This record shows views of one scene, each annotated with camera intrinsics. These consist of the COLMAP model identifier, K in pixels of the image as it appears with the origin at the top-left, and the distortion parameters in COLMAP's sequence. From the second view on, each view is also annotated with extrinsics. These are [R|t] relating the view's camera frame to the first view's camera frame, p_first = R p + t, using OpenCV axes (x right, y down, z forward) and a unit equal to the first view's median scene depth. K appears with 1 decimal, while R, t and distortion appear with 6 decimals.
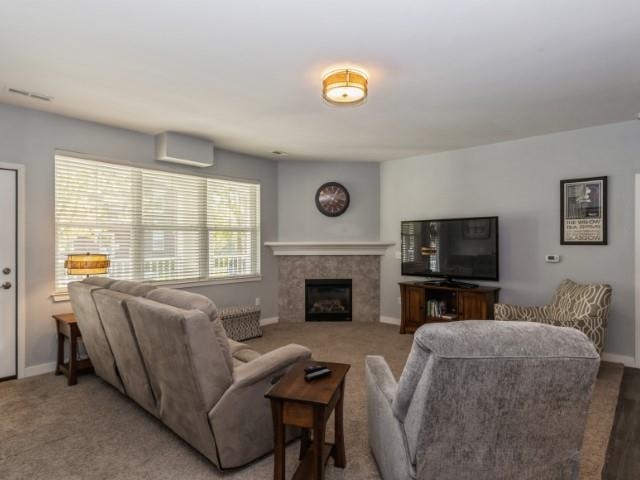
lens RADIAL K [[344.0, 0, 320.0], [0, 344.0, 240.0], [0, 0, 1]] dist [-0.000340, -0.000197]
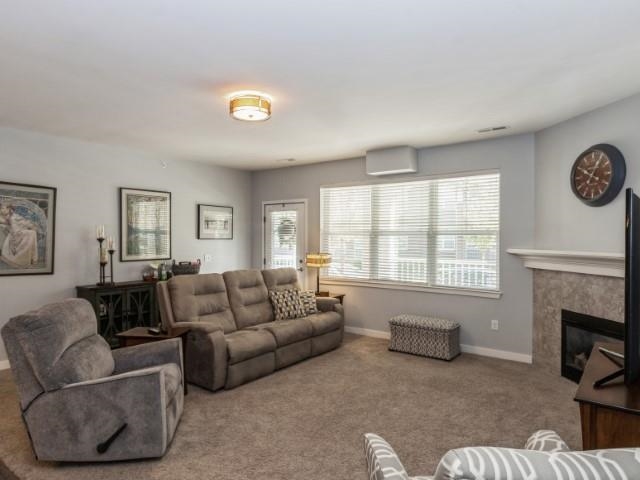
lens RADIAL K [[411.6, 0, 320.0], [0, 411.6, 240.0], [0, 0, 1]] dist [-0.002439, -0.000342]
pose [[0.105506, 0.008325, -0.994384, 0.687719], [-0.006338, 0.999950, 0.007699, -0.016079], [0.994398, 0.005490, 0.105554, 0.501855]]
